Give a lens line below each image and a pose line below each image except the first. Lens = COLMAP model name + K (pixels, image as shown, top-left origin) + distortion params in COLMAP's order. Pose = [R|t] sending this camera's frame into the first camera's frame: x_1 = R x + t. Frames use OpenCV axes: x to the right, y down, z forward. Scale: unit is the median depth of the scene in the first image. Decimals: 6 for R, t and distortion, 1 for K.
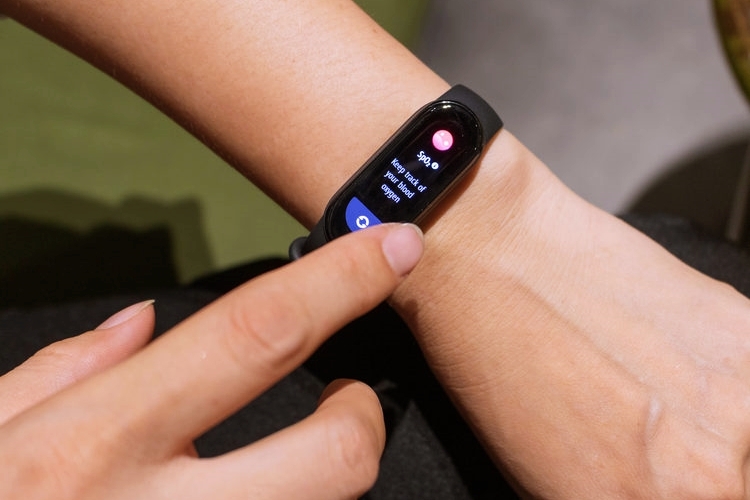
lens RADIAL K [[902.1, 0, 375.0], [0, 902.1, 250.0], [0, 0, 1]] dist [-0.038838, -0.016946]
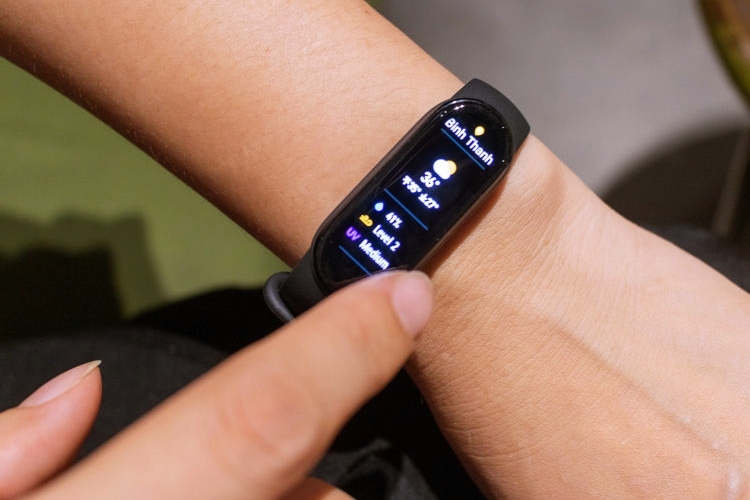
lens RADIAL K [[902.1, 0, 375.0], [0, 902.1, 250.0], [0, 0, 1]] dist [-0.038838, -0.016946]
pose [[0.997815, -0.022039, 0.062290, -0.048615], [0.022089, 0.999756, -0.000115, -0.034445], [-0.062272, 0.001490, 0.998058, 0.214074]]
